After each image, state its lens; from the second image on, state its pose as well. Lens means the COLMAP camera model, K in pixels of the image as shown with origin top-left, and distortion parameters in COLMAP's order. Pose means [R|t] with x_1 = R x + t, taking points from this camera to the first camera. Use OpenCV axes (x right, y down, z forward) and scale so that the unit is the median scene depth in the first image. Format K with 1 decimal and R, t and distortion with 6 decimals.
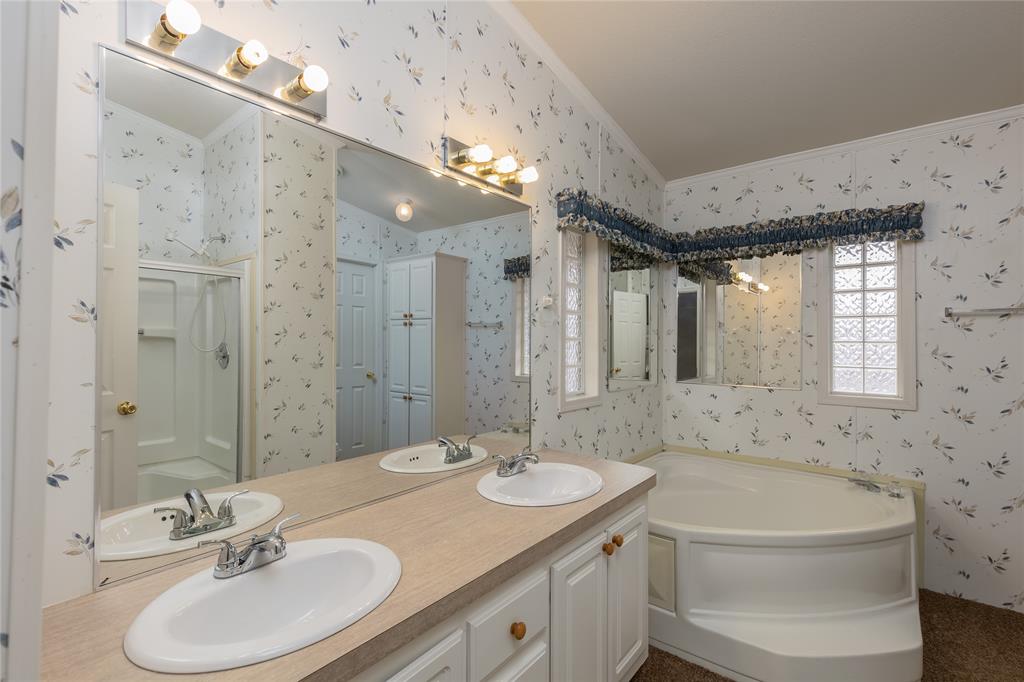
lens RADIAL K [[478.9, 0, 511.9], [0, 478.9, 332.5], [0, 0, 1]] dist [0.005514, 0.000526]
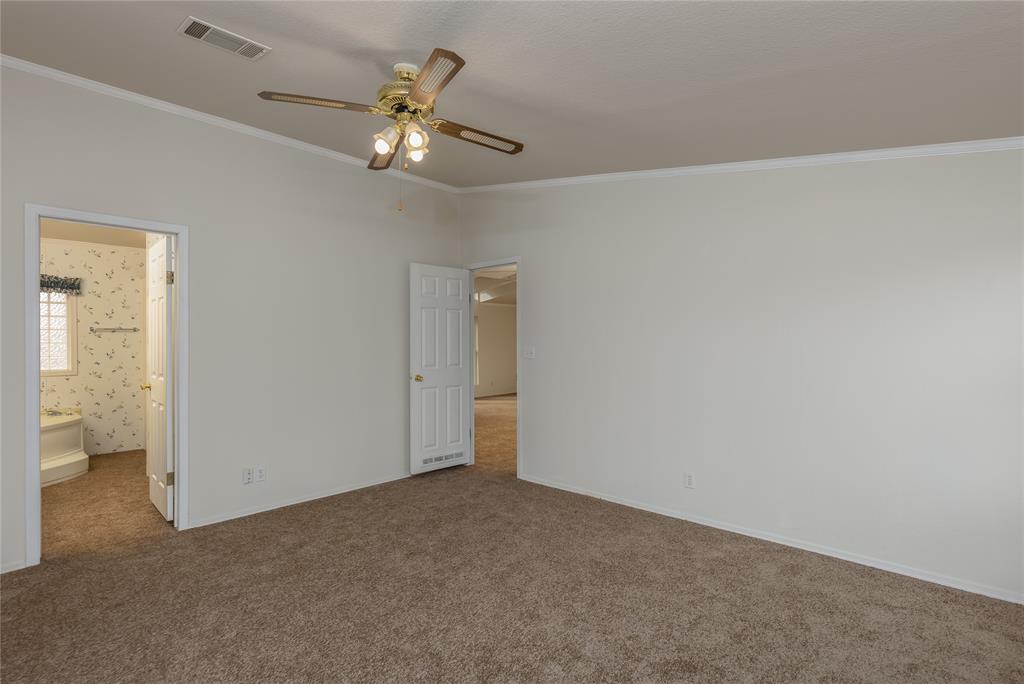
lens RADIAL K [[504.7, 0, 512.6], [0, 504.7, 343.0], [0, 0, 1]] dist [-0.000947, -0.002594]
pose [[0.080674, 0.002131, 0.996738, -1.237336], [0.001860, 0.999996, -0.002289, 0.030727], [-0.996739, 0.002039, 0.080669, -1.110657]]
